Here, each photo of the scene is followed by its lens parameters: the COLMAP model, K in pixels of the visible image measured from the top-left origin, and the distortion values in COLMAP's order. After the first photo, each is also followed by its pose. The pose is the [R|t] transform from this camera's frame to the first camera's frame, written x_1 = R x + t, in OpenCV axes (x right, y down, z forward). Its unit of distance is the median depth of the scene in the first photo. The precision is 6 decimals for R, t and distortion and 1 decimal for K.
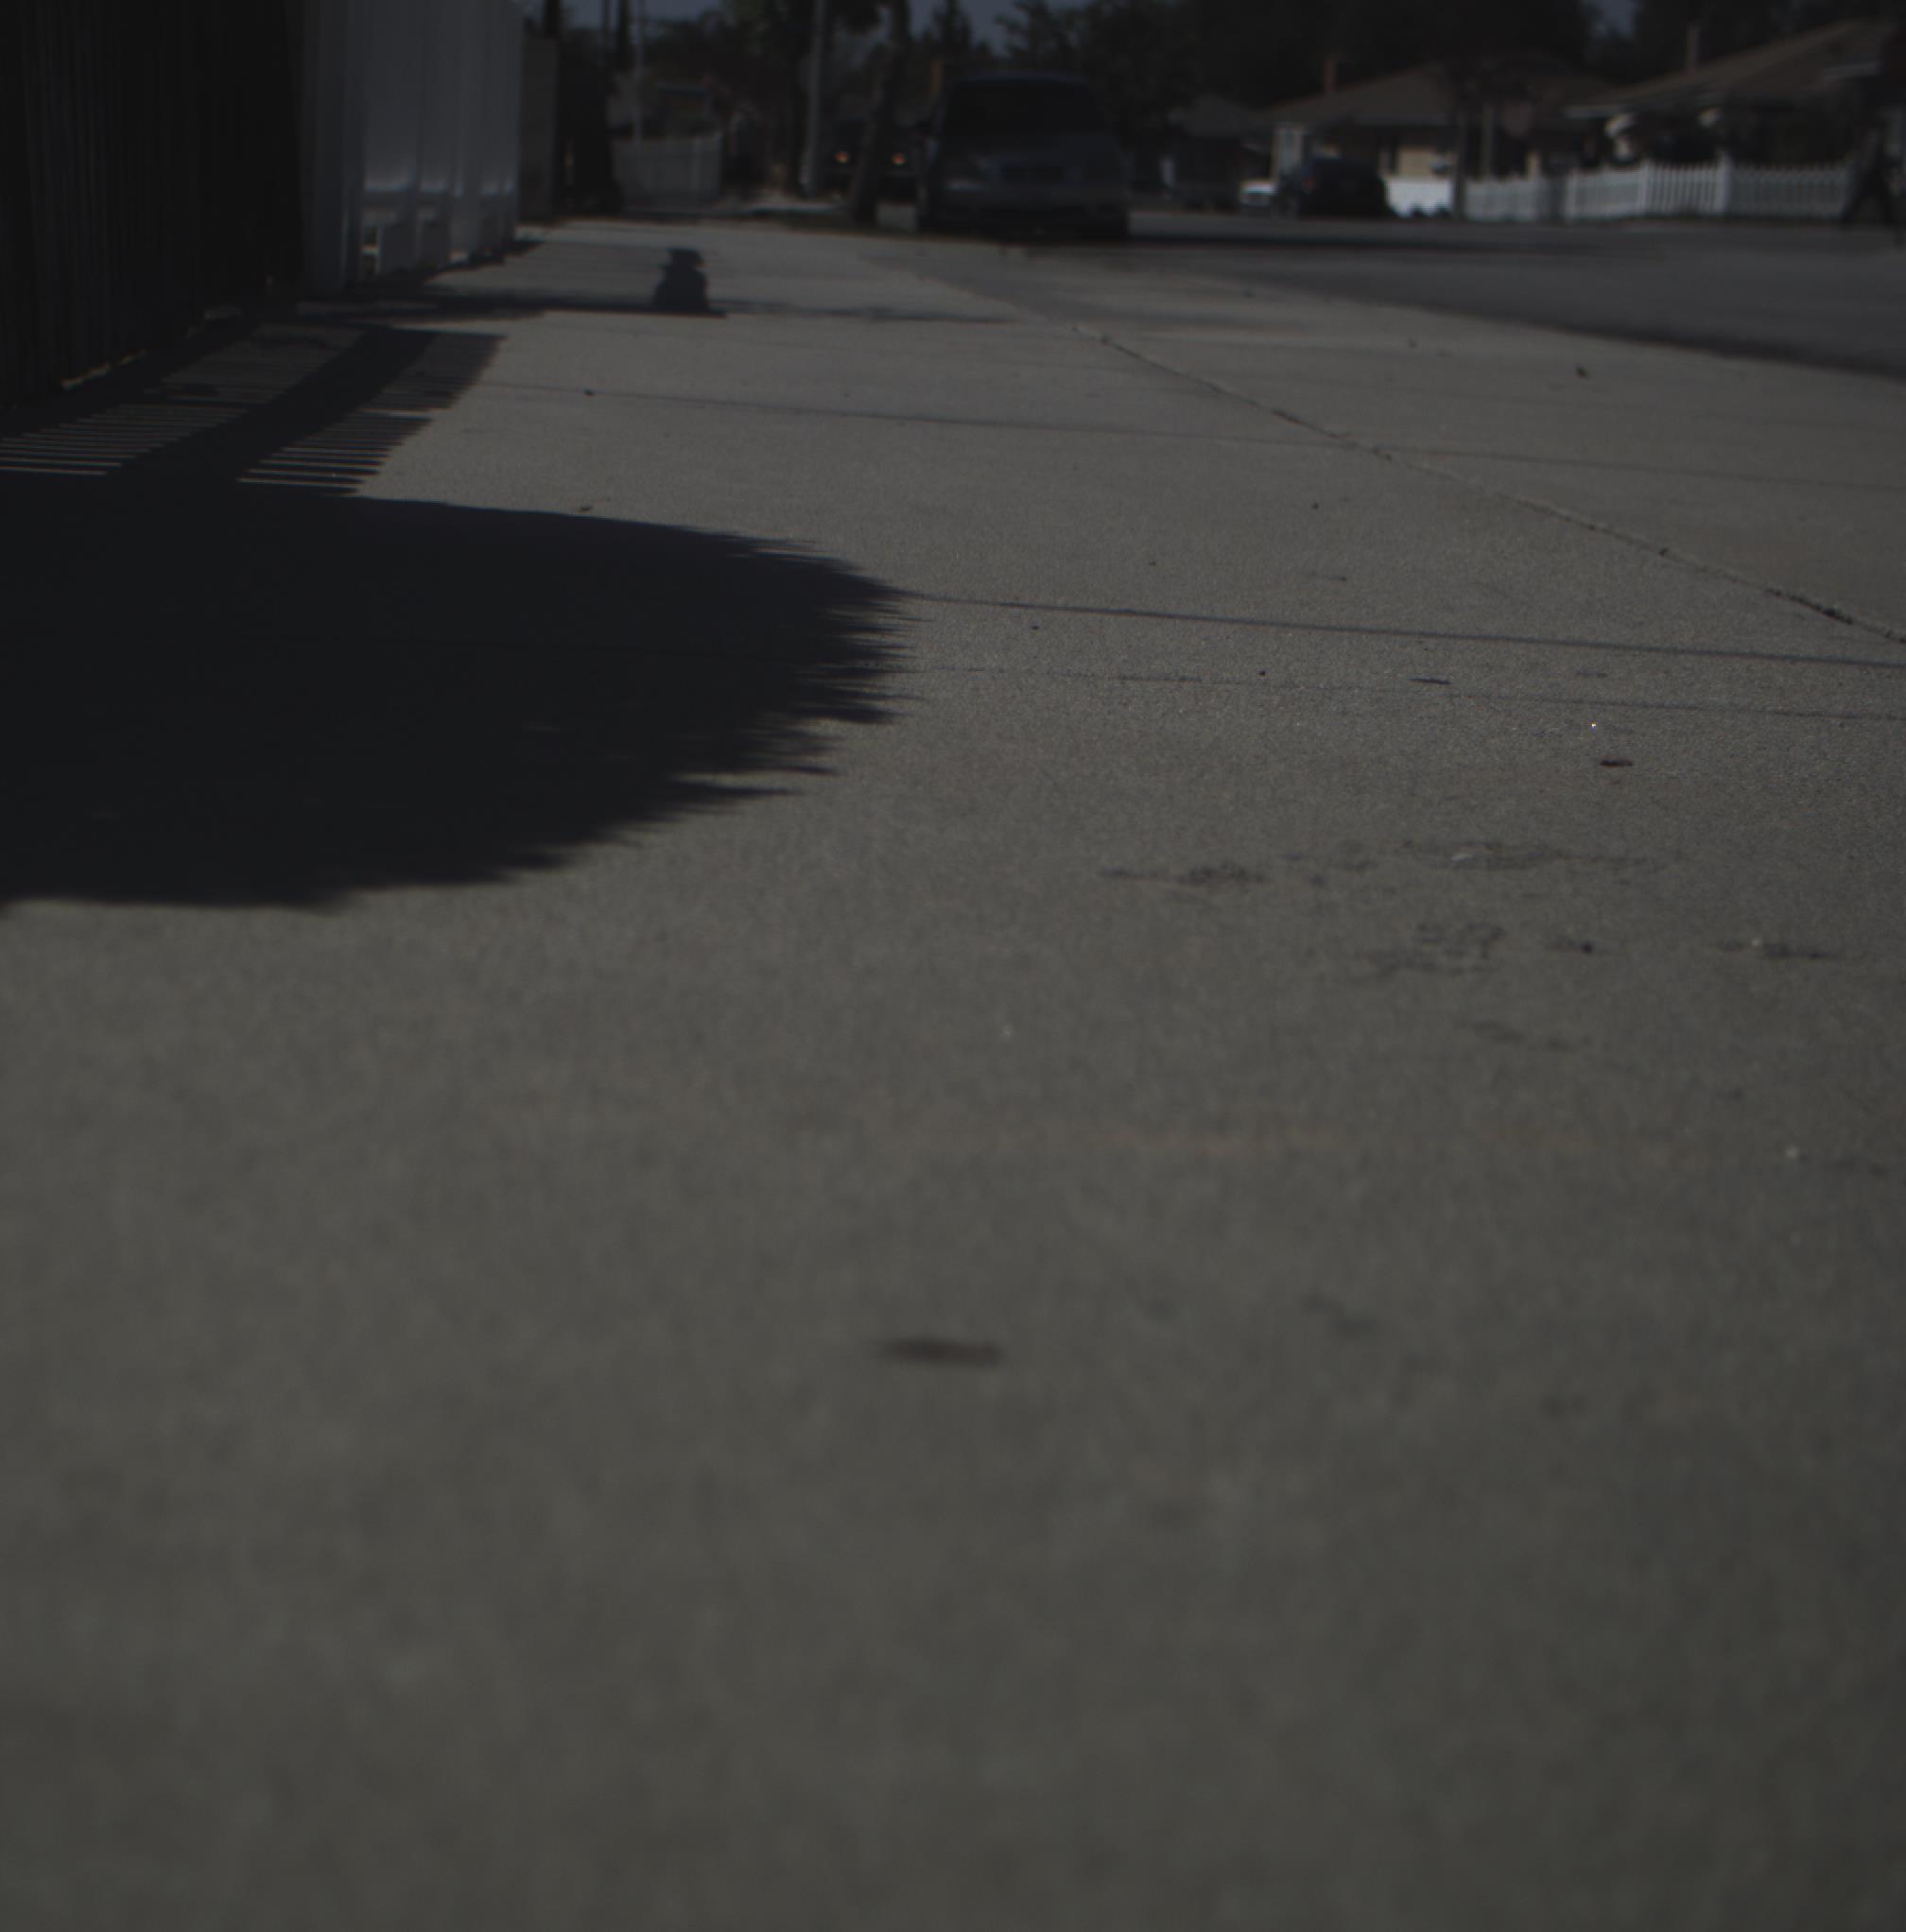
lens RADIAL K [[4336.1, 0, 923.0], [0, 4336.1, 1008.8], [0, 0, 1]] dist [-0.106891, 0.469913]
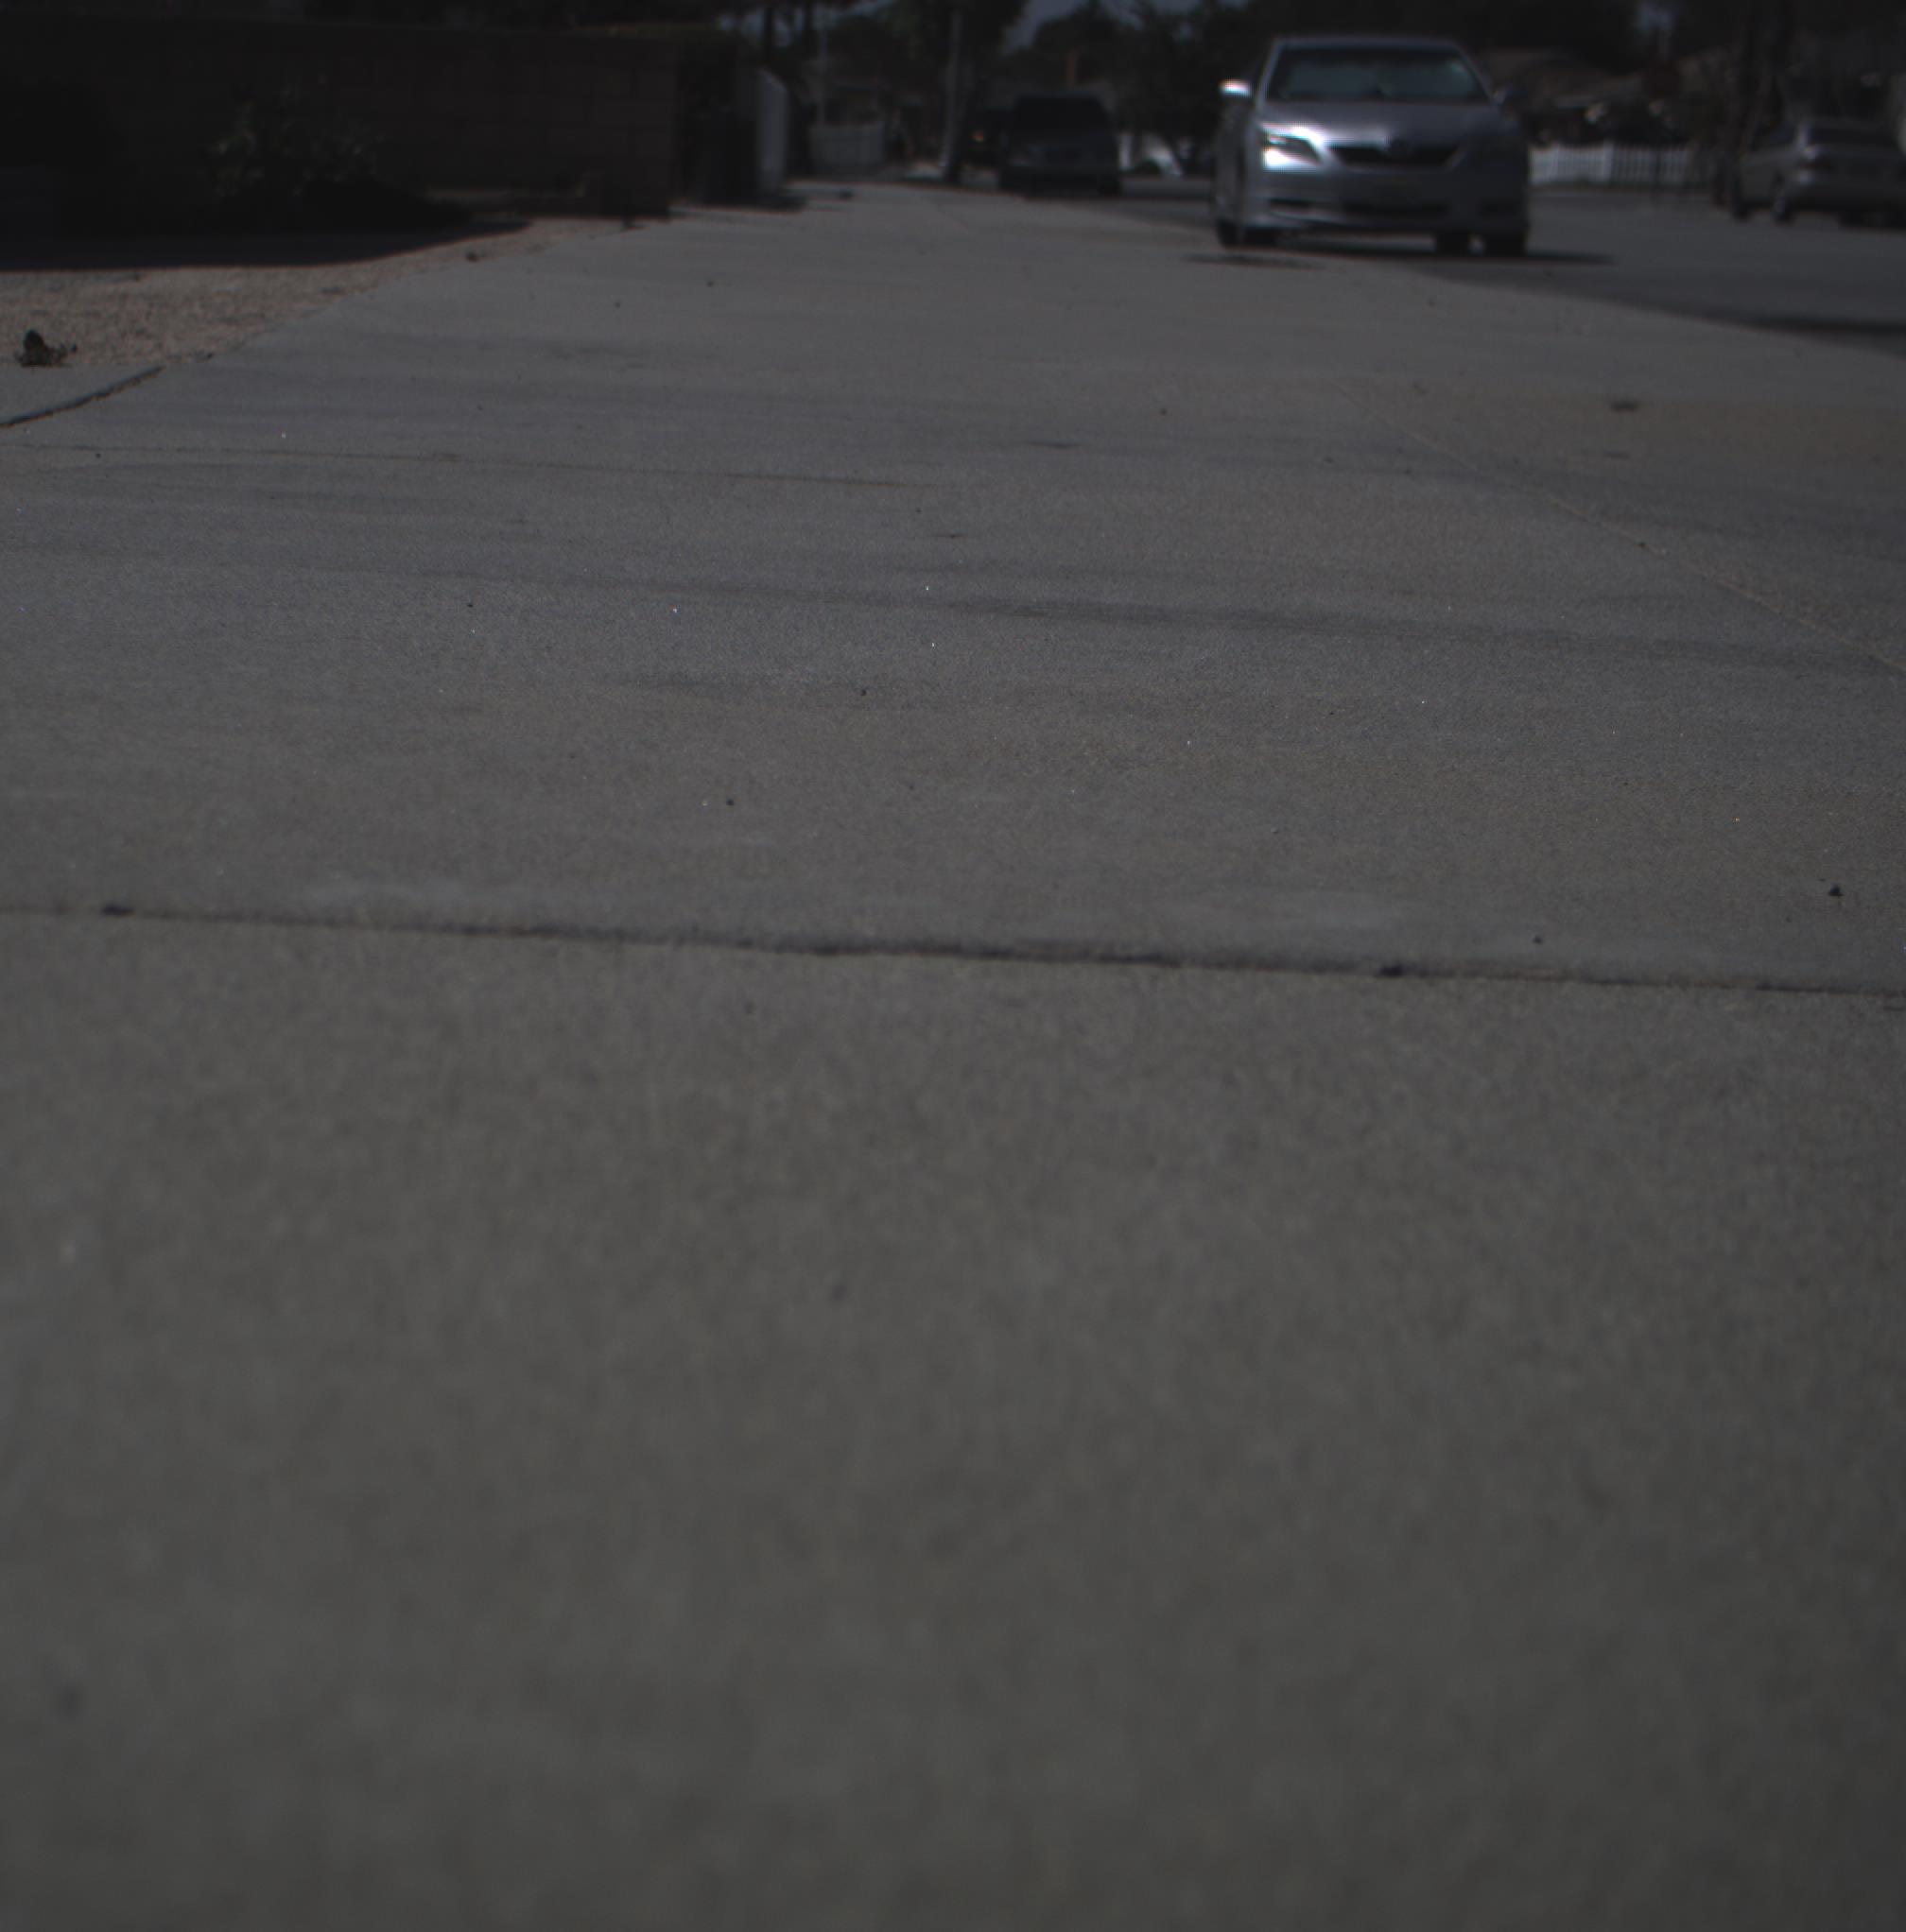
lens RADIAL K [[4397.4, 0, 949.0], [0, 4397.4, 966.1], [0, 0, 1]] dist [-0.103581, 0.624705]
pose [[0.999373, 0.010684, -0.033760, 0.024361], [-0.010848, 0.999930, -0.004697, 0.074325], [0.033708, 0.005061, 0.999419, -0.400513]]
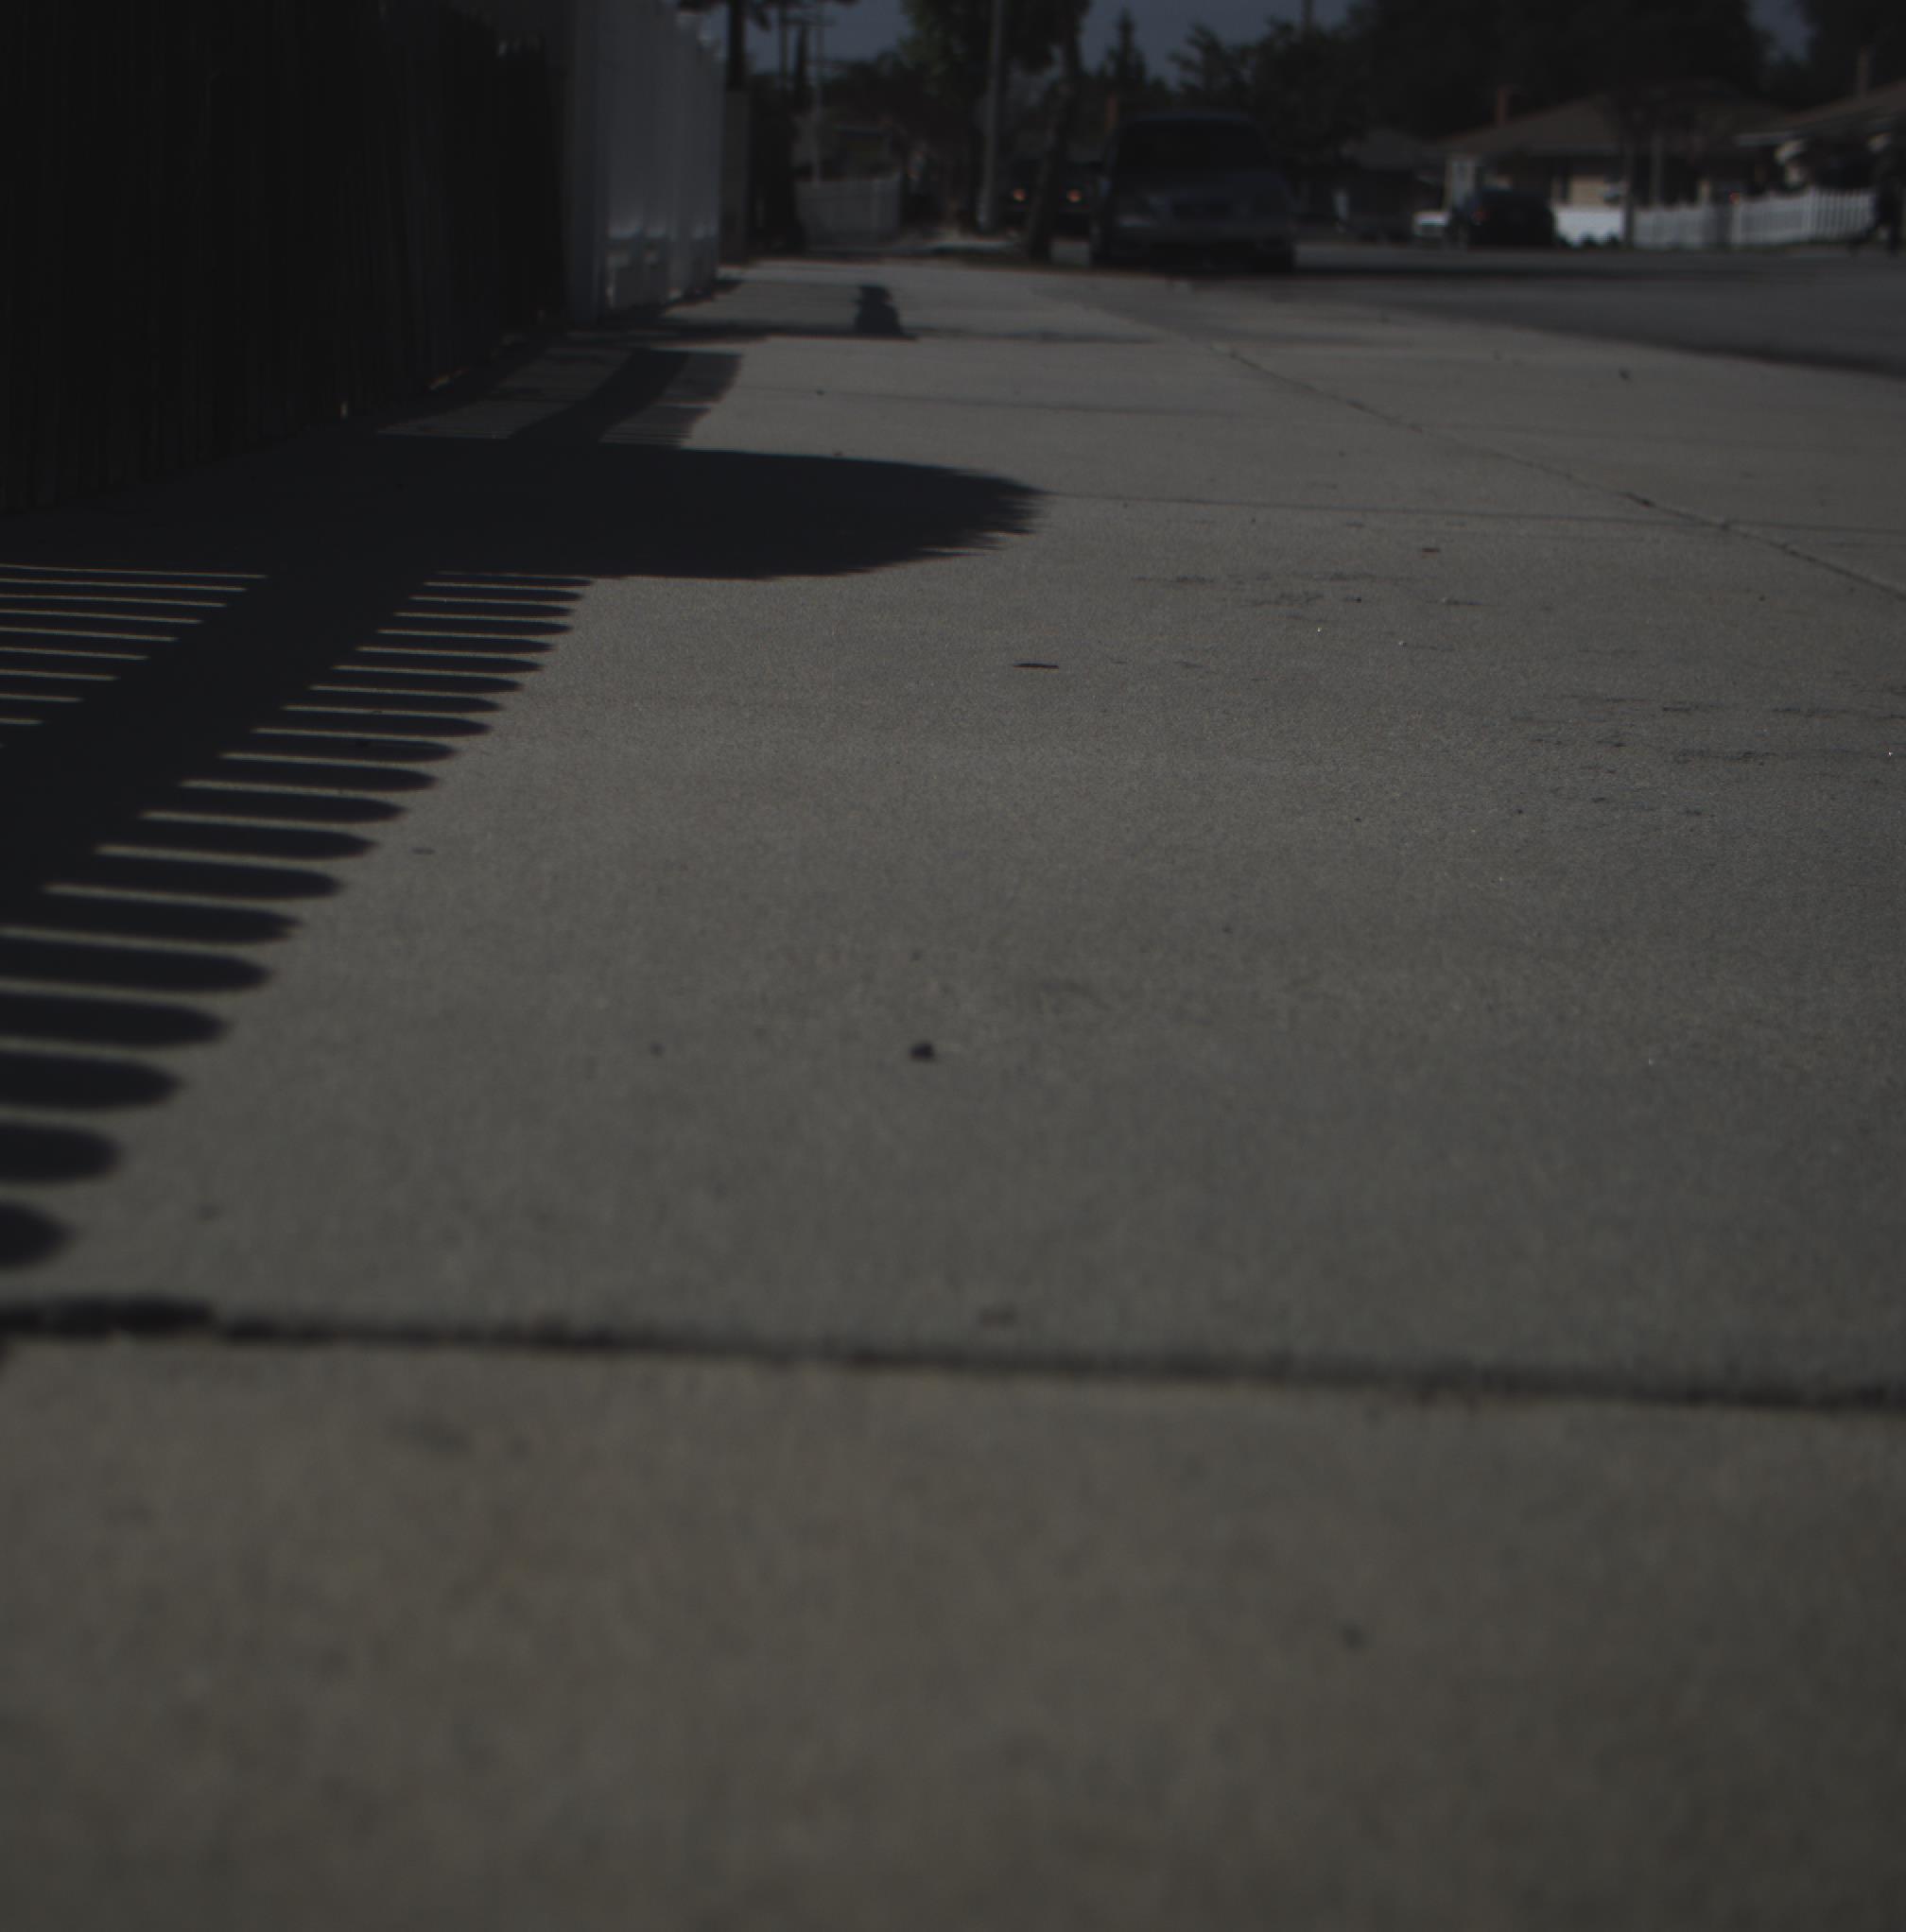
lens RADIAL K [[4353.8, 0, 915.2], [0, 4353.8, 967.4], [0, 0, 1]] dist [-0.107036, 0.720199]
pose [[0.999025, -0.006569, -0.043663, 0.000629], [0.005772, 0.999815, -0.018364, 0.004315], [0.043776, 0.018094, 0.998878, -0.023890]]
